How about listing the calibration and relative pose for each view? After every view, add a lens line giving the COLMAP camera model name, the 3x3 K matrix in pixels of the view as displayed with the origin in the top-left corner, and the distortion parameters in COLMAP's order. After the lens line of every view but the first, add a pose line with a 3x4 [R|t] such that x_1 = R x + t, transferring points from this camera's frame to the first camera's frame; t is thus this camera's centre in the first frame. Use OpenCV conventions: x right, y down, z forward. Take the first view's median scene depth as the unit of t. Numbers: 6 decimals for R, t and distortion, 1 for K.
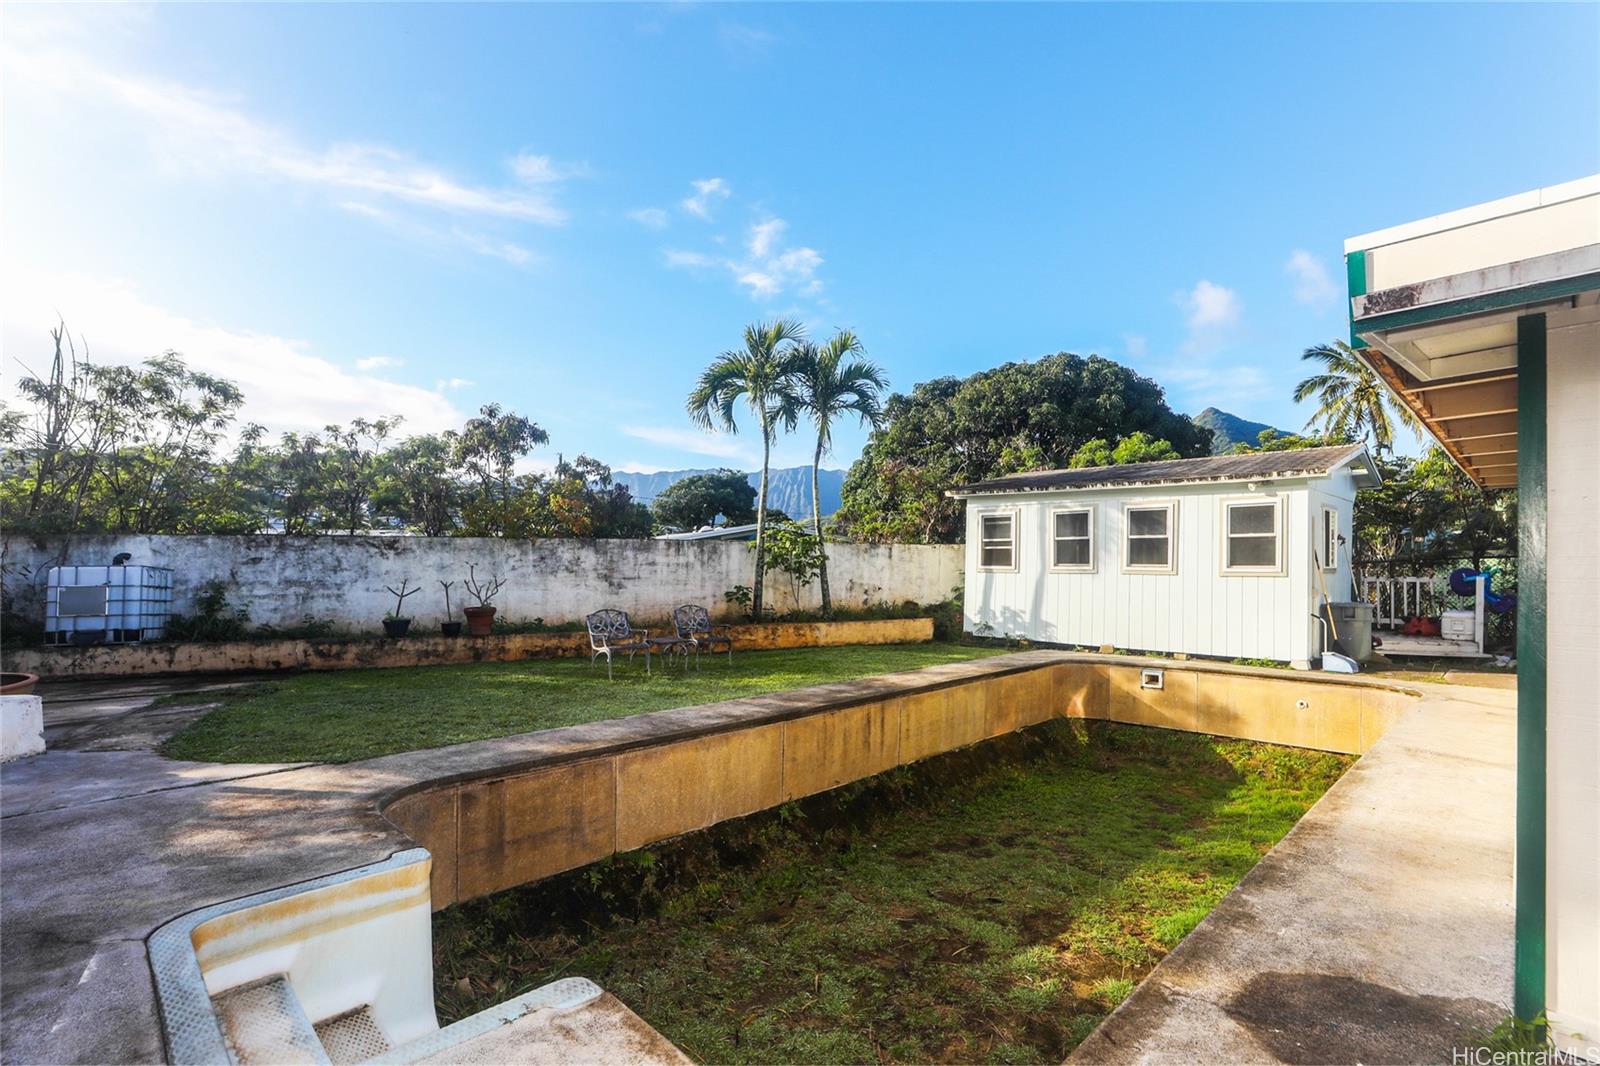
lens RADIAL K [[729.8, 0, 799.5], [0, 729.8, 559.1], [0, 0, 1]] dist [0.022942, 0.000537]
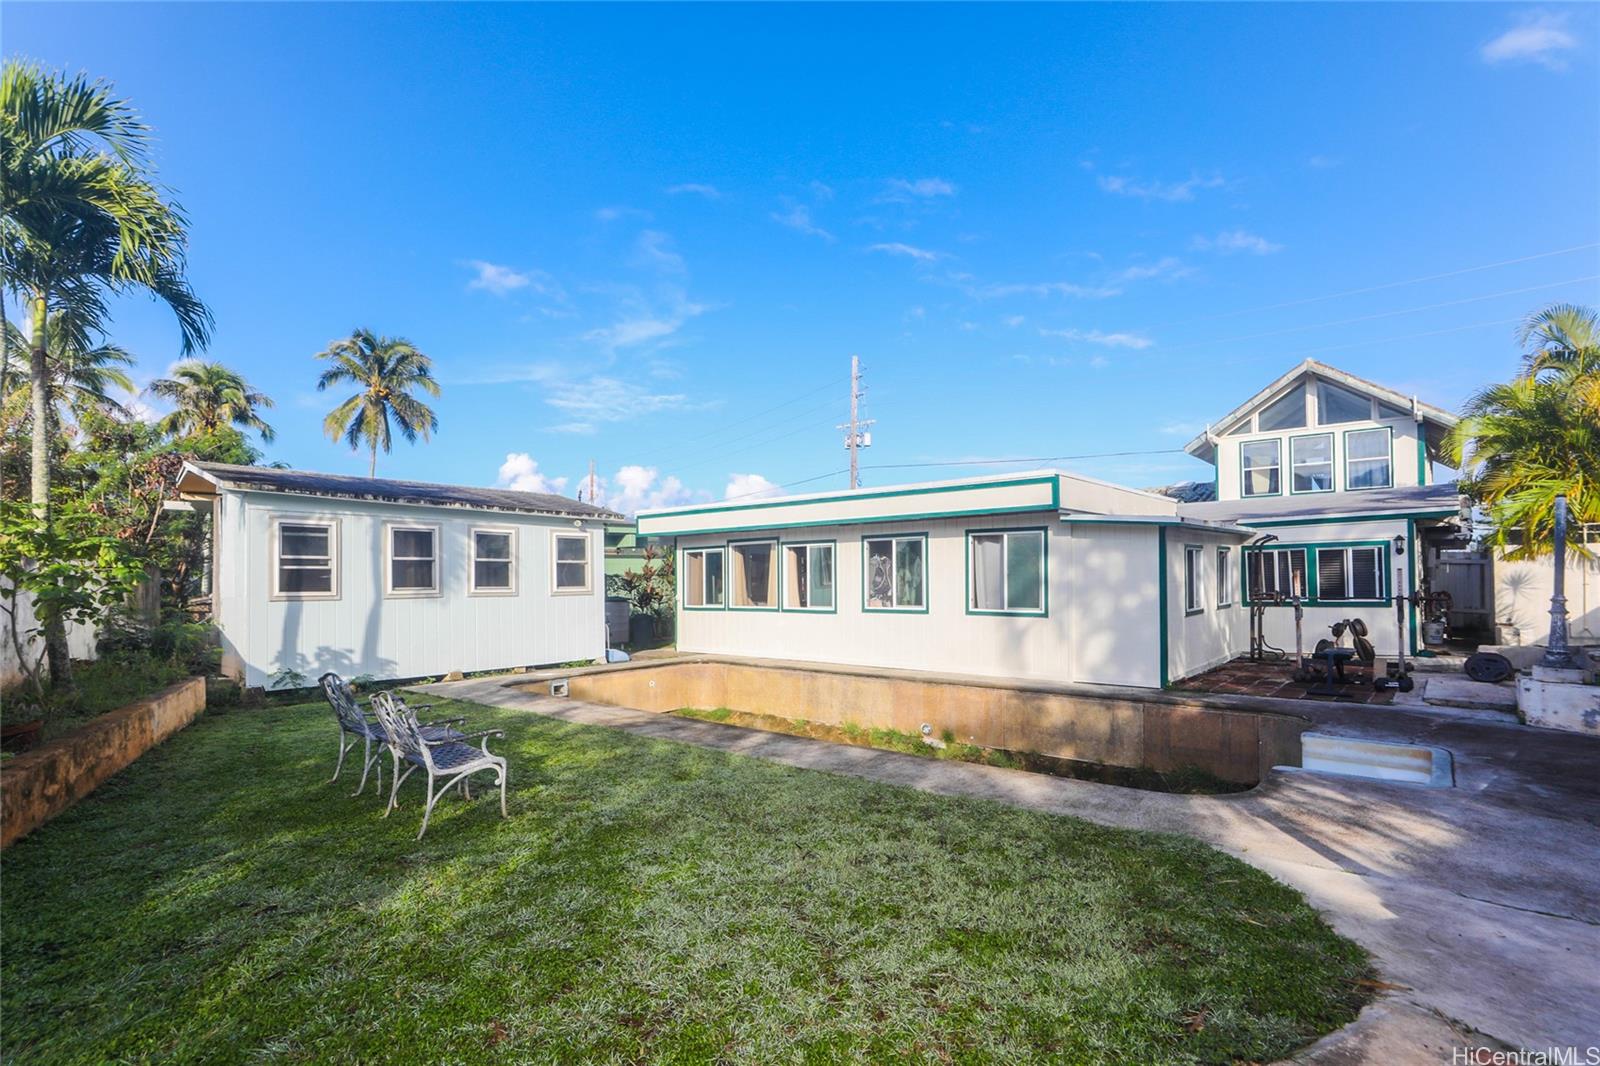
lens RADIAL K [[753.3, 0, 799.5], [0, 753.3, 573.1], [0, 0, 1]] dist [-0.000790, -0.000720]
pose [[-0.090766, 0.010678, 0.995815, -0.618617], [0.011352, 0.999889, -0.009687, 0.002762], [-0.995808, 0.010425, -0.090877, 0.665972]]
